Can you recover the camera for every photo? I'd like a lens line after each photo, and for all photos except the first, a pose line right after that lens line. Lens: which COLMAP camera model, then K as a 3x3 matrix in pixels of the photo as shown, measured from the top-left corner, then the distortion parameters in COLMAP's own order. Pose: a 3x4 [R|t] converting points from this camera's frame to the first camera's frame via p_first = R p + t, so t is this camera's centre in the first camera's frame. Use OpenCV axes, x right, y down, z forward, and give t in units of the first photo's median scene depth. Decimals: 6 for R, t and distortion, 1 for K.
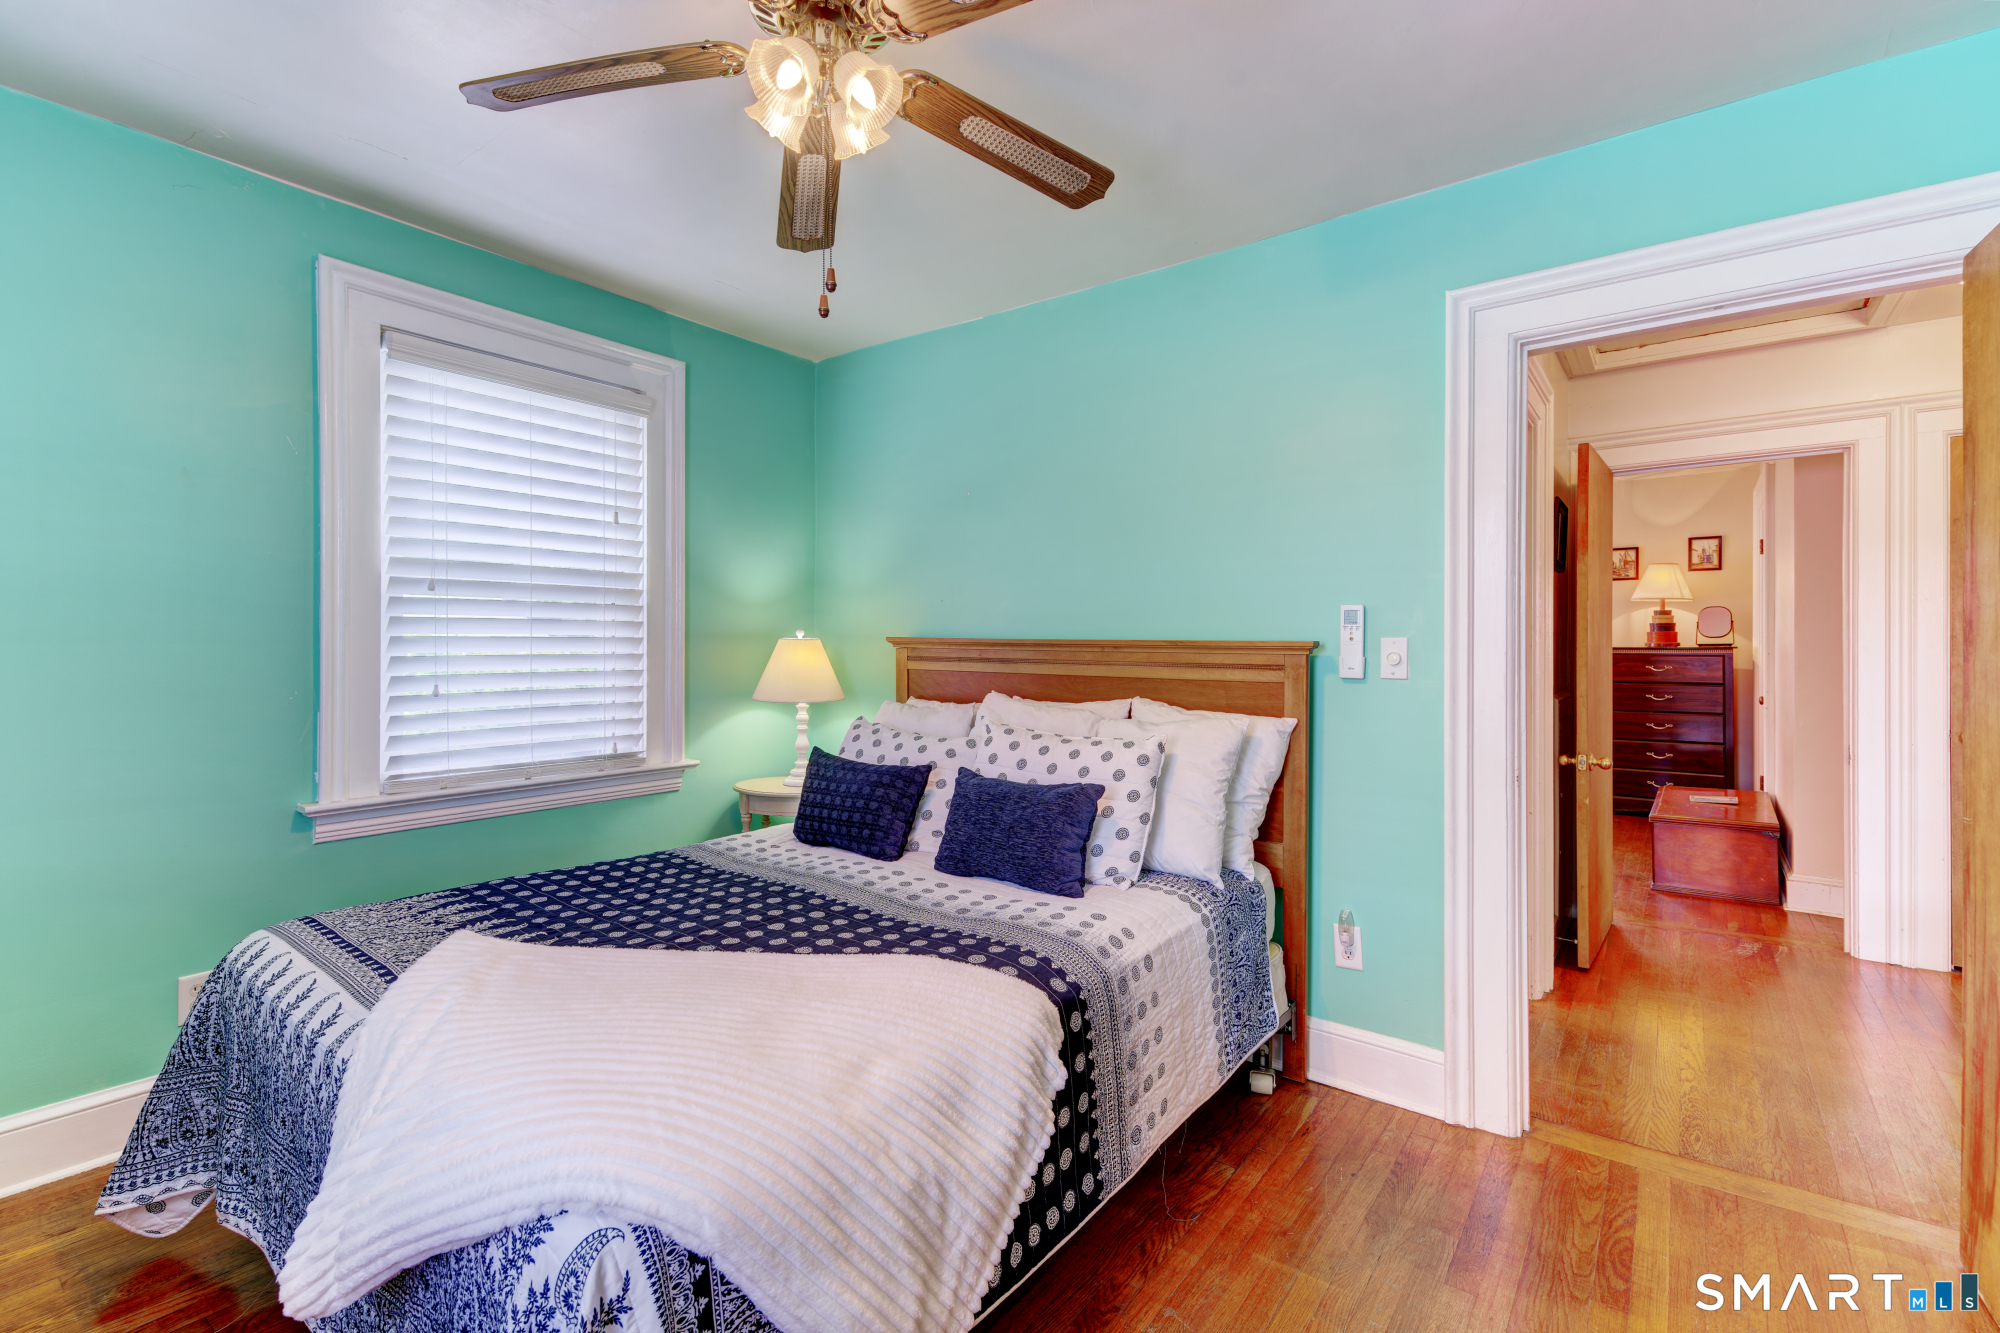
lens RADIAL K [[862.8, 0, 1000.0], [0, 862.8, 666.5], [0, 0, 1]] dist [-0.000816, -0.000065]
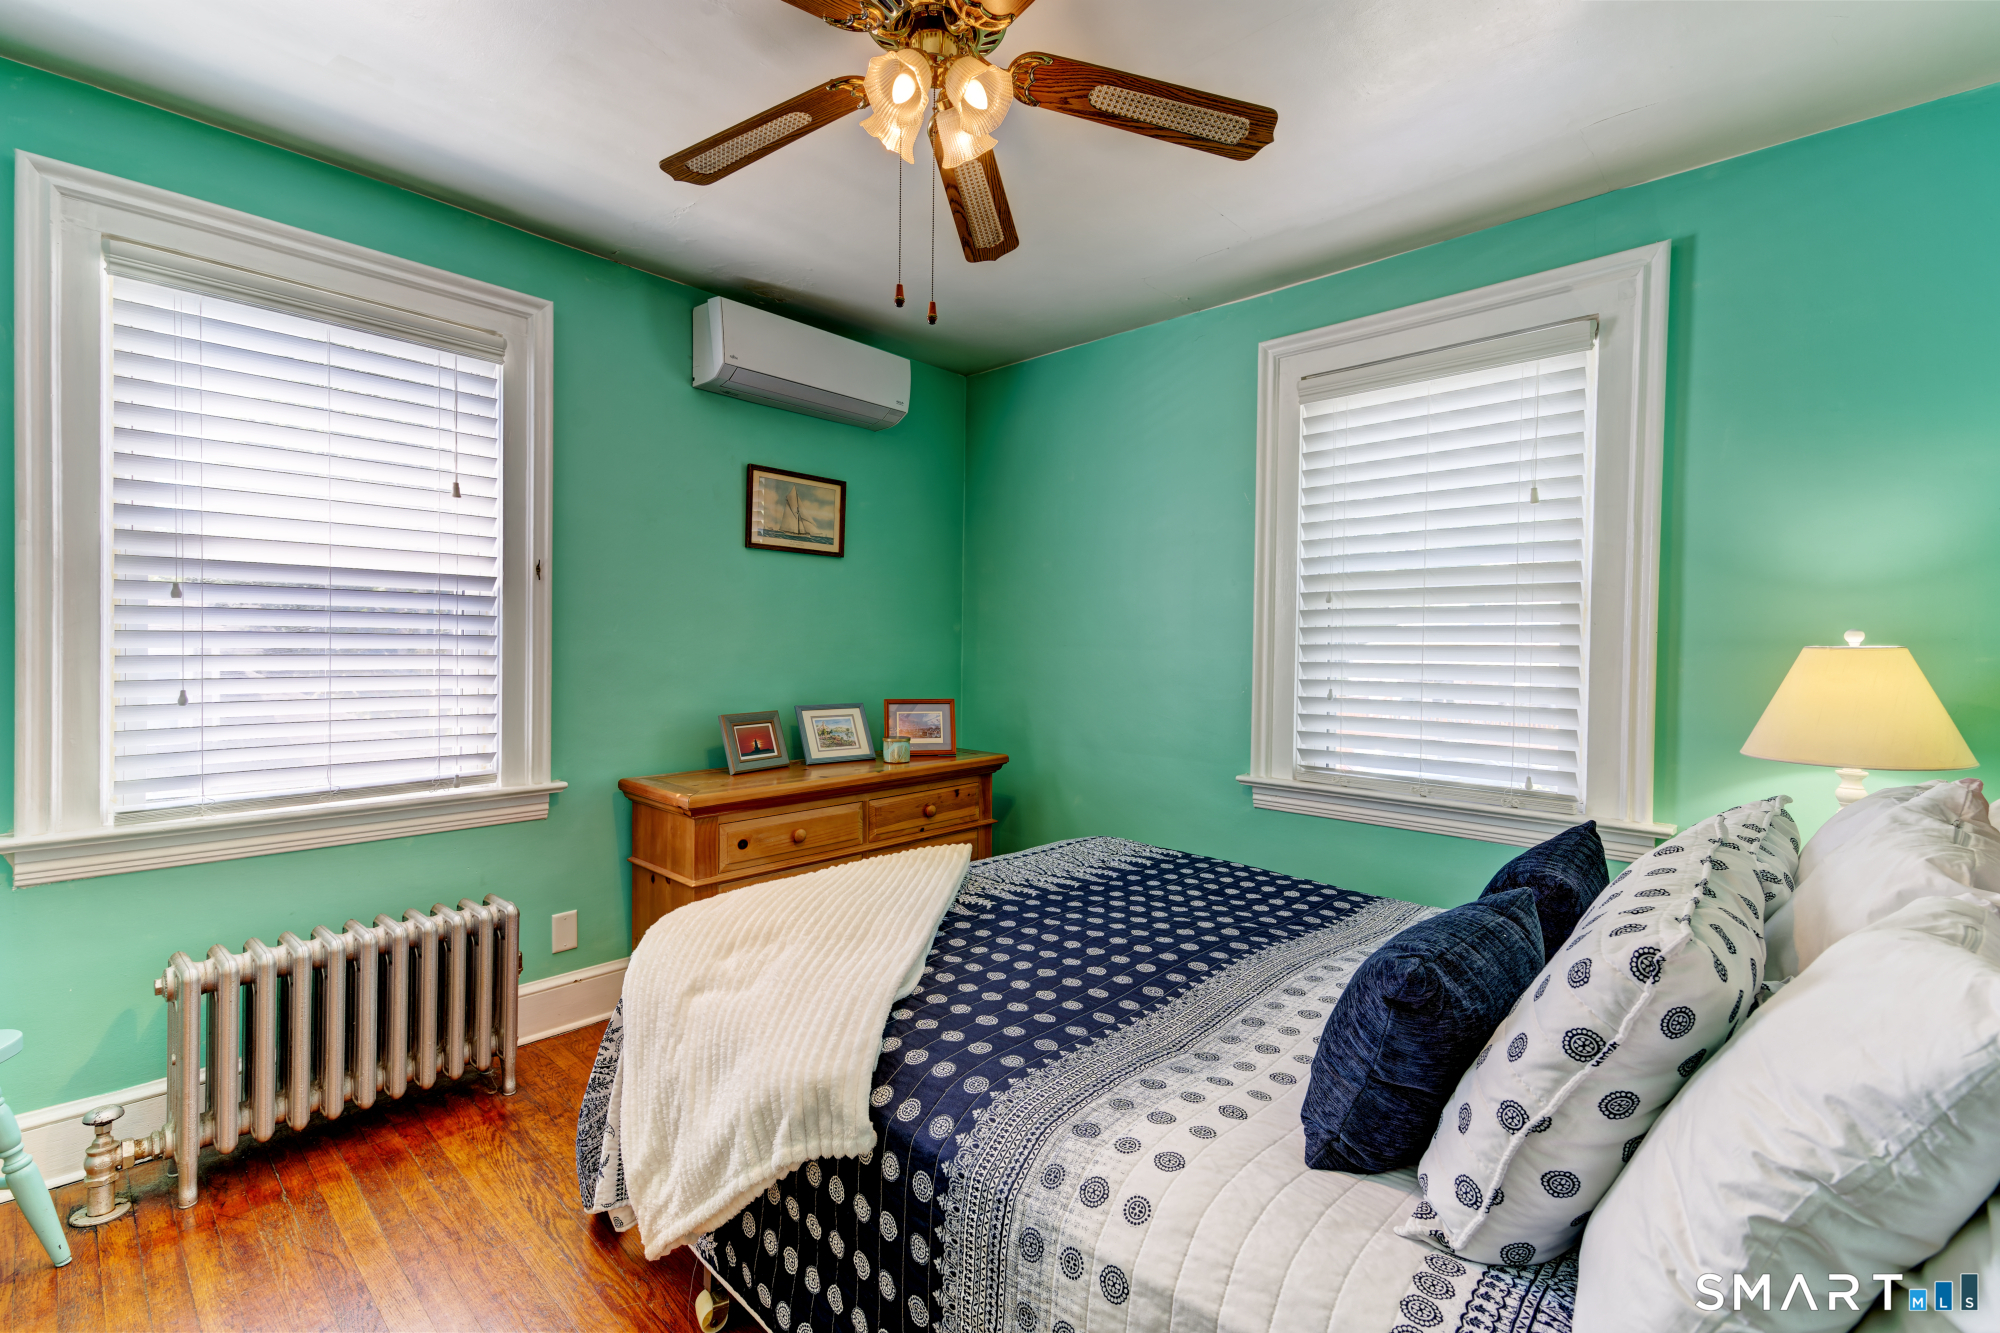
lens RADIAL K [[877.9, 0, 1000.0], [0, 877.9, 666.5], [0, 0, 1]] dist [0.002237, 0.000111]
pose [[-0.091545, 0.020412, -0.995592, 0.510053], [-0.042143, 0.998815, 0.024353, -0.016441], [0.994909, 0.044187, -0.090576, 0.728255]]
